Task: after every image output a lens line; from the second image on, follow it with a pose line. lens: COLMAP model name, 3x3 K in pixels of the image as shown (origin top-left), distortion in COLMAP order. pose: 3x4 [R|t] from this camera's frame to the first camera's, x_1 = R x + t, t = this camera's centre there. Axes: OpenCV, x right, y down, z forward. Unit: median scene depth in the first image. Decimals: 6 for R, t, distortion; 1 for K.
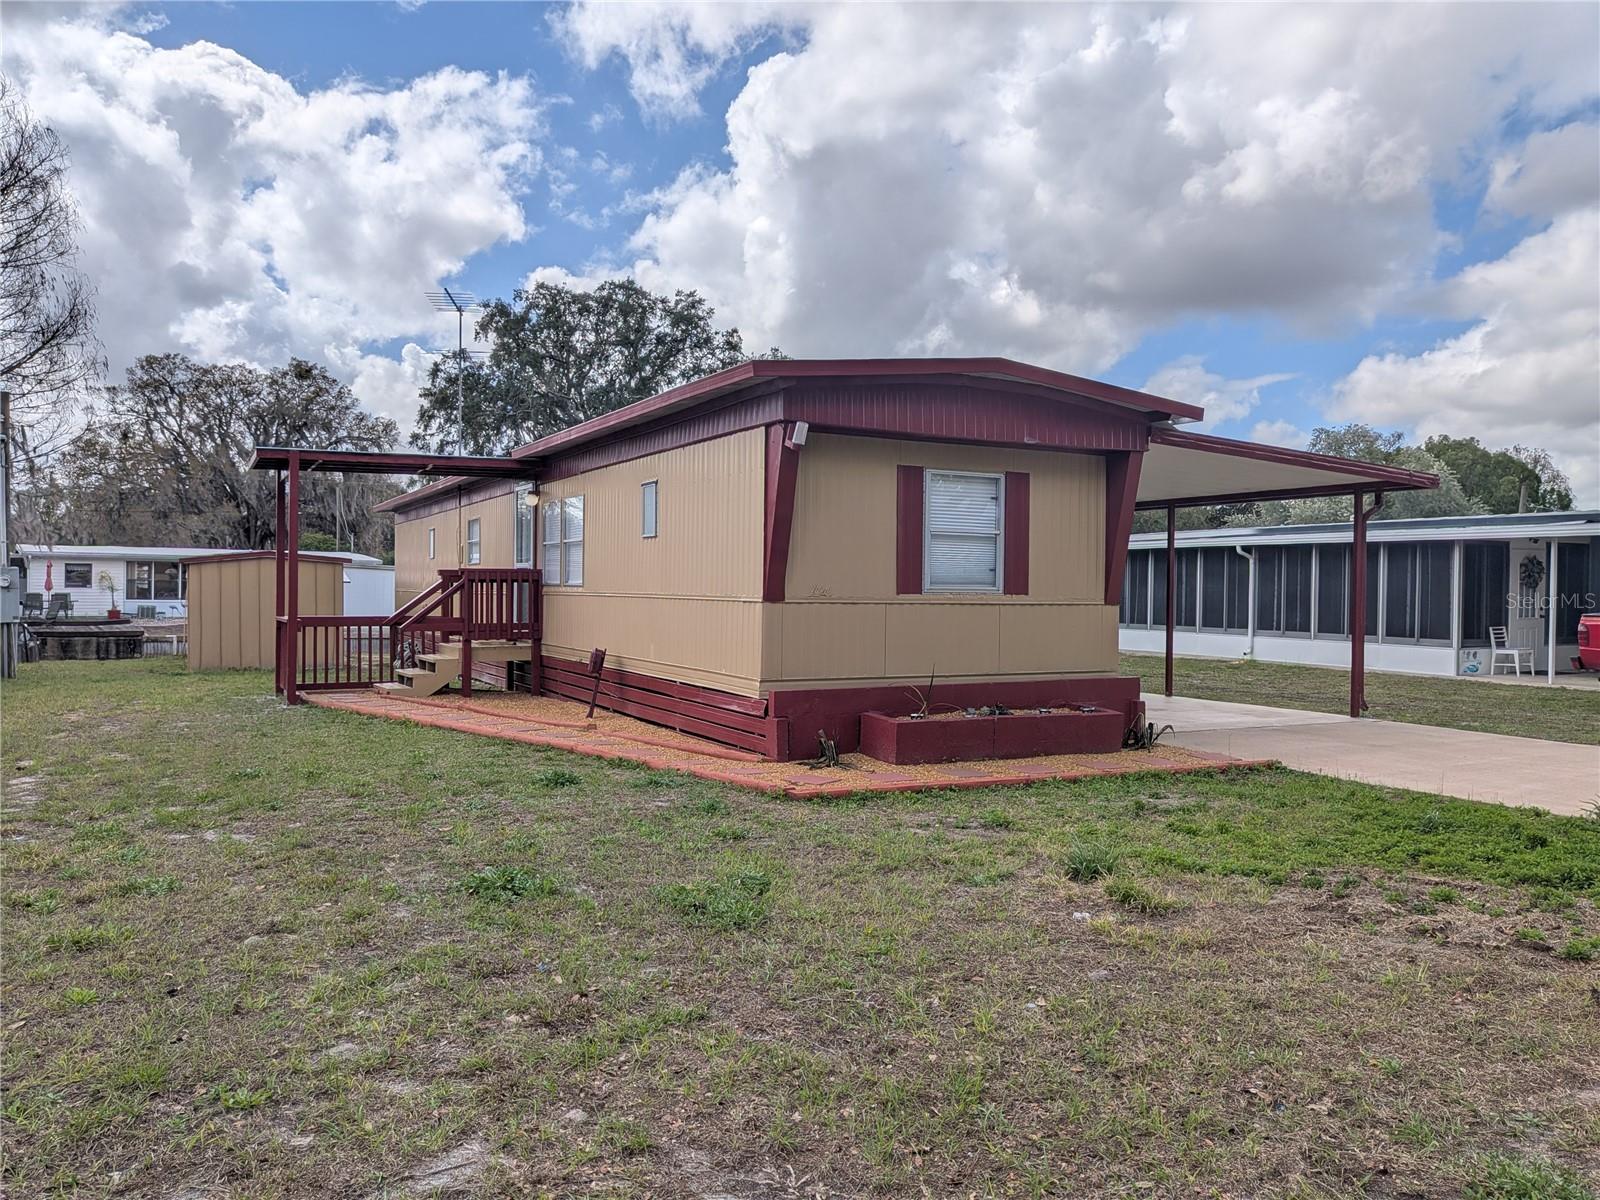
lens RADIAL K [[1200.9, 0, 800.0], [0, 1200.9, 600.0], [0, 0, 1]] dist [0.089657, -0.155127]
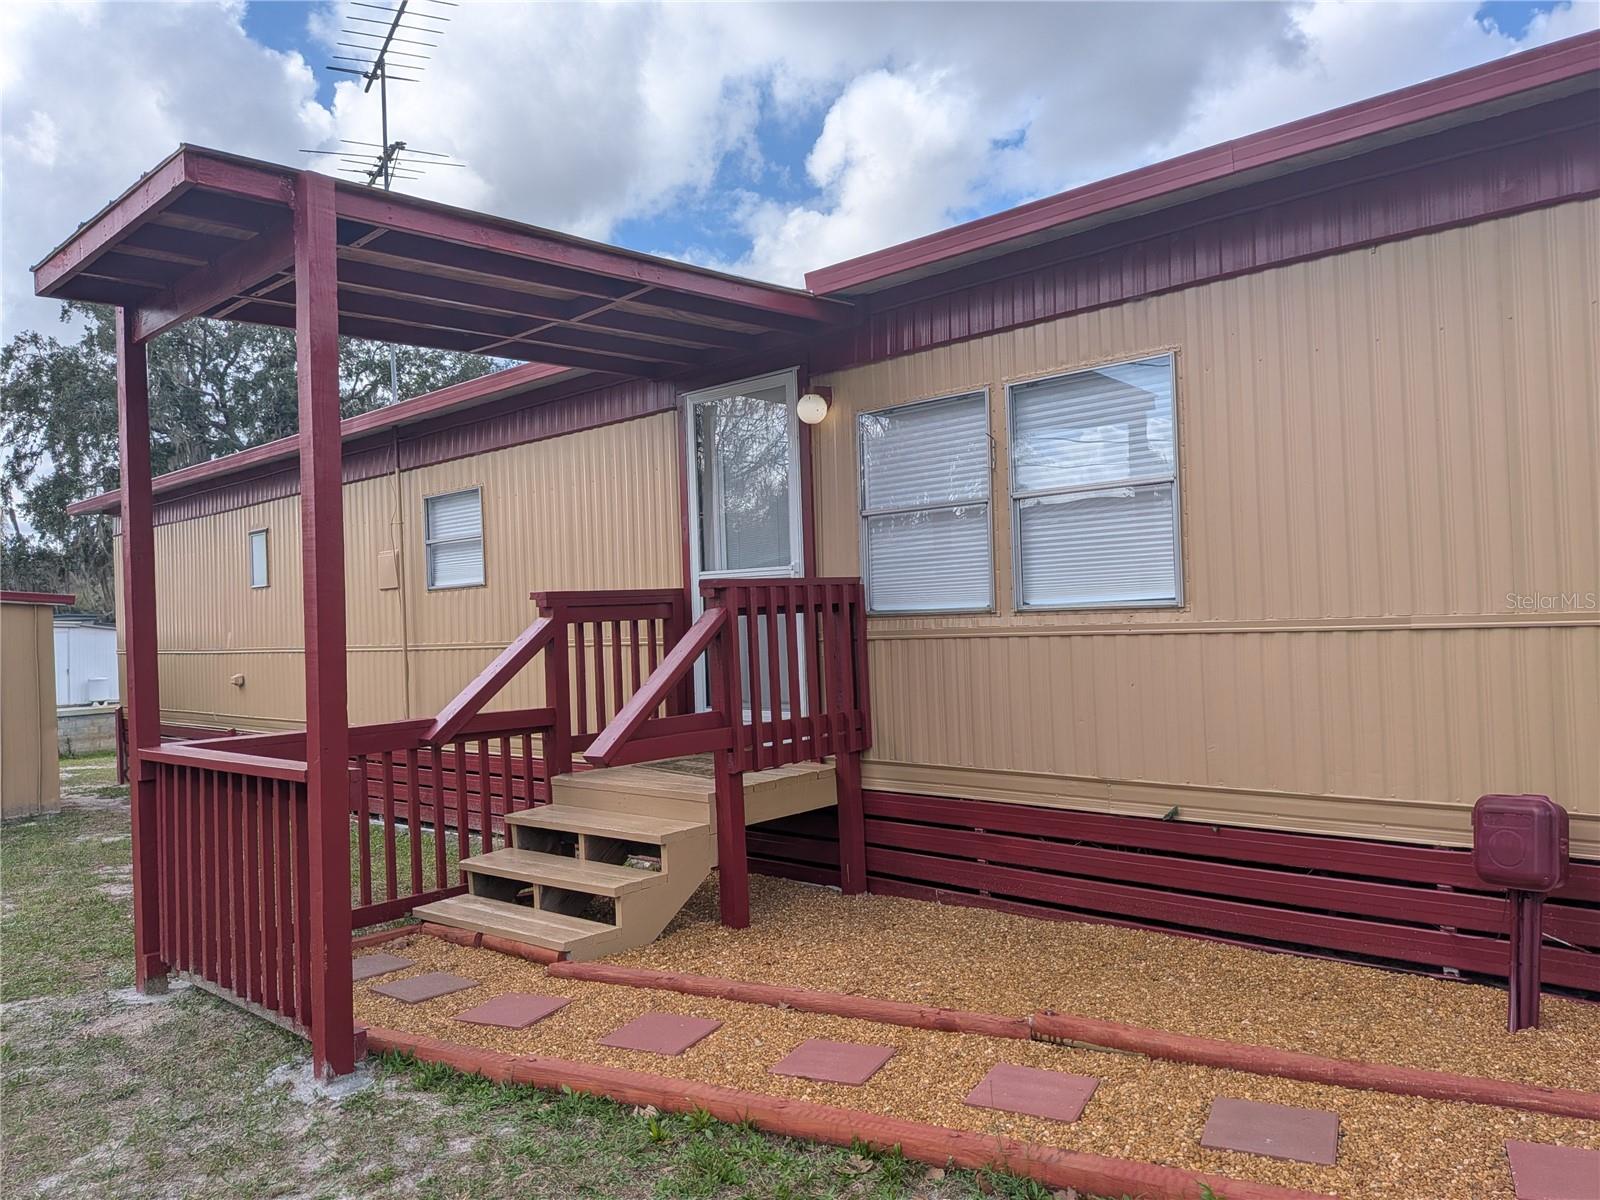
lens RADIAL K [[1214.2, 0, 795.4], [0, 1214.2, 613.8], [0, 0, 1]] dist [0.093480, -0.159429]
pose [[0.948667, -0.039944, 0.313745, -0.355396], [0.046321, 0.998843, -0.012896, -0.008745], [-0.312867, 0.026767, 0.949420, 0.613242]]
